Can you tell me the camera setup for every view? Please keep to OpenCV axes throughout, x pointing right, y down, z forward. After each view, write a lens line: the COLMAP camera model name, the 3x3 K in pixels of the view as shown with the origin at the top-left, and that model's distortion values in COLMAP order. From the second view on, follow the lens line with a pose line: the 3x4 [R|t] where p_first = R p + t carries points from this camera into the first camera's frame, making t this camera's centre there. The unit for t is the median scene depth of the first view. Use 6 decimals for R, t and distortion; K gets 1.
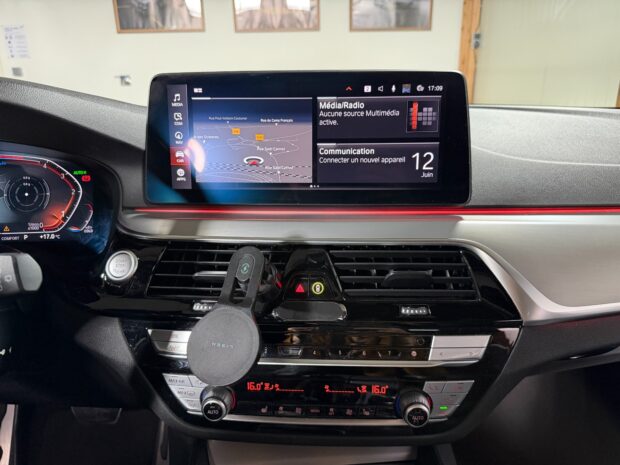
lens RADIAL K [[431.7, 0, 309.1], [0, 431.7, 234.8], [0, 0, 1]] dist [0.158346, -0.246675]
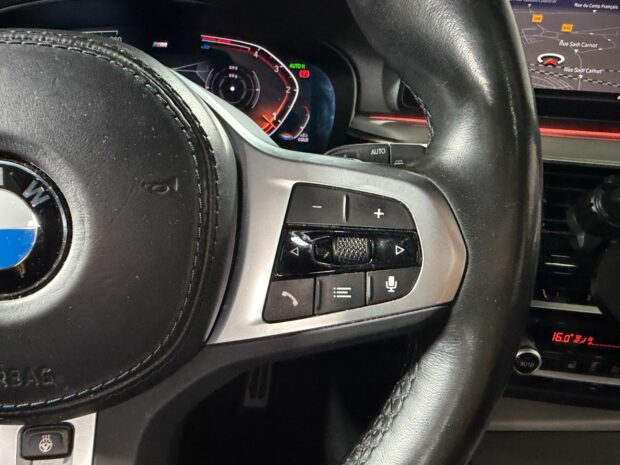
lens RADIAL K [[440.1, 0, 265.1], [0, 440.1, 234.2], [0, 0, 1]] dist [0.003100, 0.001532]
pose [[0.997508, 0.070451, 0.003692, -0.628823], [-0.070395, 0.990545, 0.117751, 0.084359], [0.004639, -0.117718, 0.993036, 0.176580]]
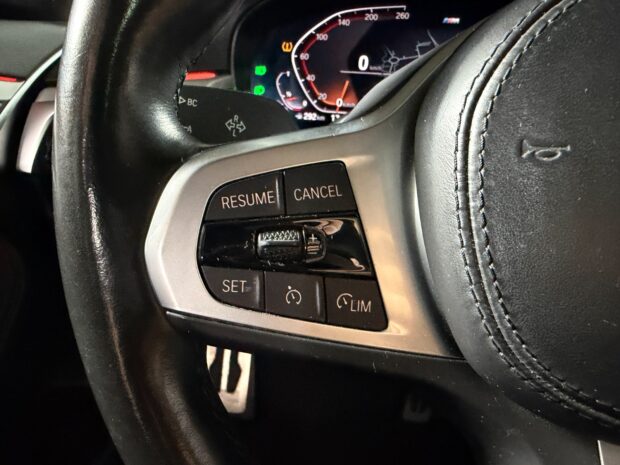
lens RADIAL K [[440.1, 0, 265.1], [0, 440.1, 234.2], [0, 0, 1]] dist [0.003100, 0.001532]
pose [[0.979513, 0.134573, -0.149814, -1.027216], [-0.115553, 0.984867, 0.129165, 0.146147], [0.164929, -0.109207, 0.980241, 0.212093]]
